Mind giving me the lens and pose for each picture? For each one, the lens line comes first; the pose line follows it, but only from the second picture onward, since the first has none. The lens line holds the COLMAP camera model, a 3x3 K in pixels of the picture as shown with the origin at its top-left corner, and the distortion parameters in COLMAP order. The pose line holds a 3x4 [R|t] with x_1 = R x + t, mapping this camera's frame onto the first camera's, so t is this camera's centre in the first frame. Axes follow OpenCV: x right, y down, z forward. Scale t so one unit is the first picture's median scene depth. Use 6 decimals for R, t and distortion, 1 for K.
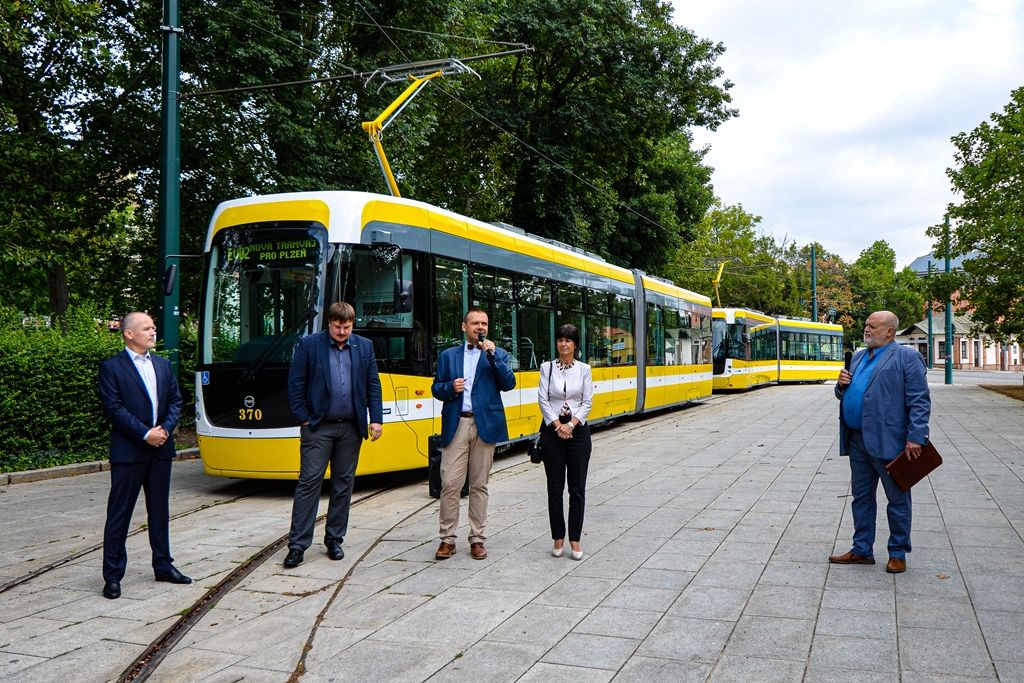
lens RADIAL K [[936.4, 0, 489.3], [0, 936.4, 339.1], [0, 0, 1]] dist [0.009982, -0.001058]
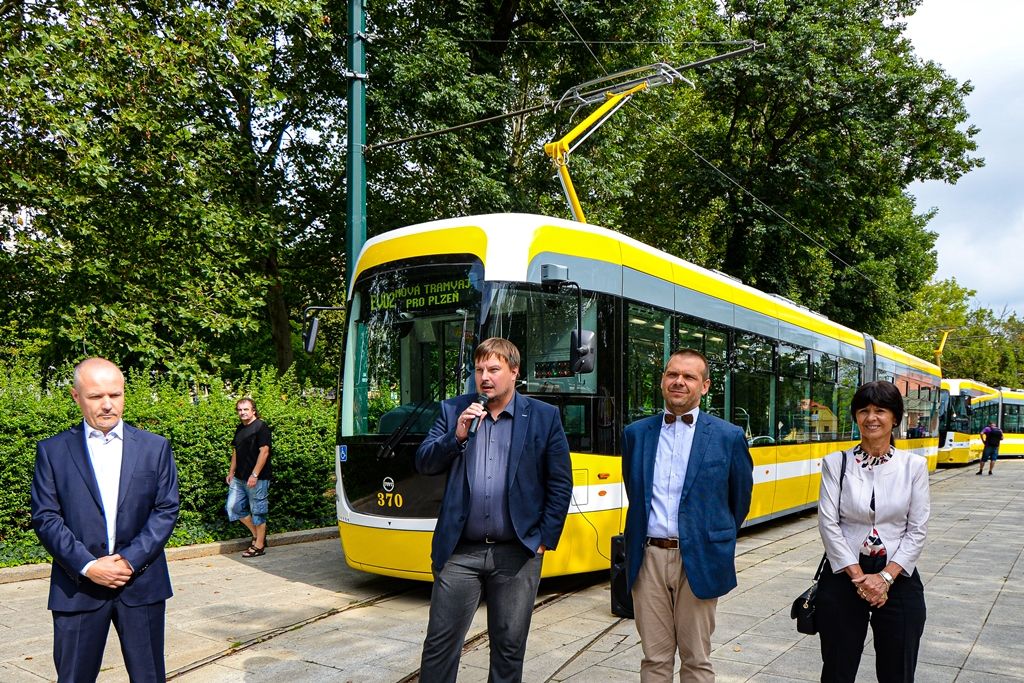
lens RADIAL K [[777.2, 0, 494.3], [0, 777.2, 482.0], [0, 0, 1]] dist [0.001109, 0.000444]
pose [[0.969325, 0.029439, -0.244014, -0.002439], [-0.006693, 0.995594, 0.093526, 0.000867], [0.245692, -0.089024, 0.965251, 0.217827]]
